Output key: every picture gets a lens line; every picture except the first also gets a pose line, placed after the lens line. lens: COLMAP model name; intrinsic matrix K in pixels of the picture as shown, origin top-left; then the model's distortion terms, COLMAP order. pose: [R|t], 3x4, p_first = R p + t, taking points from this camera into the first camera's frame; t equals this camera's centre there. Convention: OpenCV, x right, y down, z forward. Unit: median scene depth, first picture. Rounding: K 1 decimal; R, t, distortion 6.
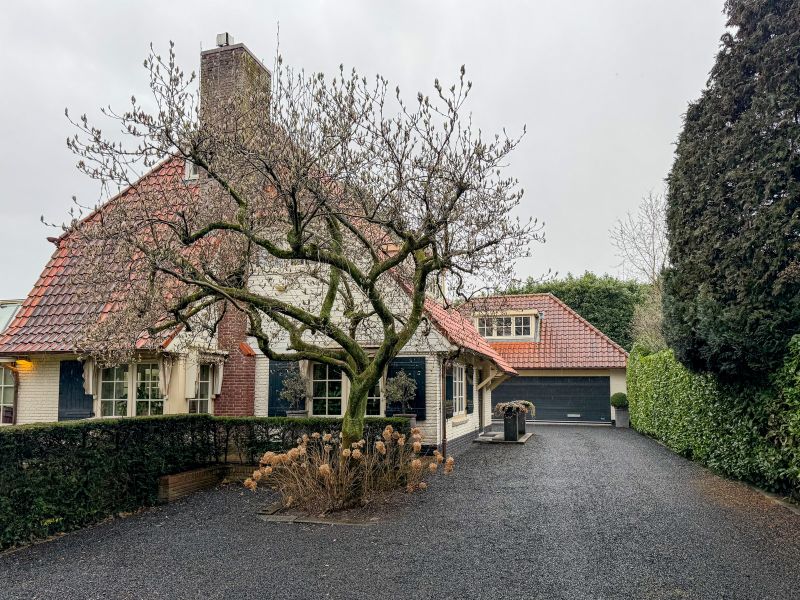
lens RADIAL K [[574.7, 0, 403.4], [0, 574.7, 303.5], [0, 0, 1]] dist [0.189243, -0.249842]
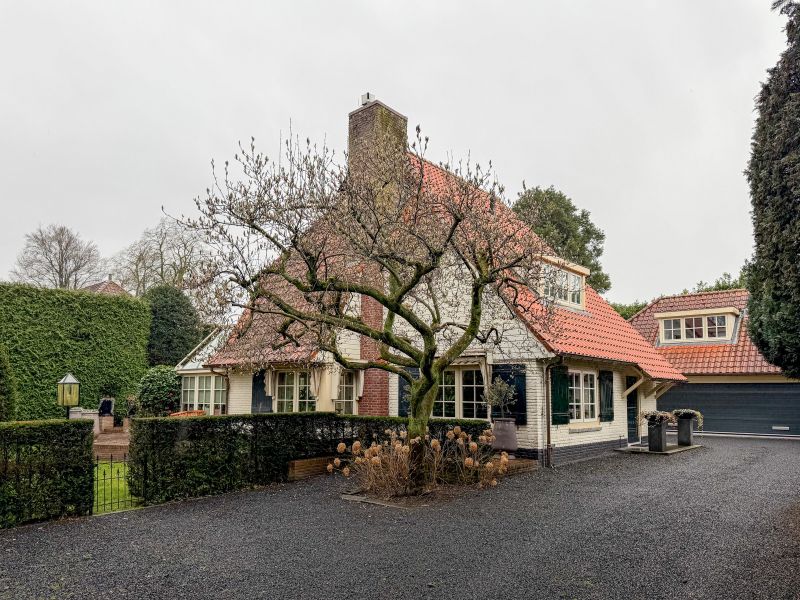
lens RADIAL K [[574.7, 0, 403.4], [0, 574.7, 303.5], [0, 0, 1]] dist [0.189243, -0.249842]
pose [[0.907551, -0.059475, -0.415710, 0.276157], [0.055744, 0.998222, -0.021117, -0.006755], [0.416227, -0.004008, 0.909252, -0.046984]]
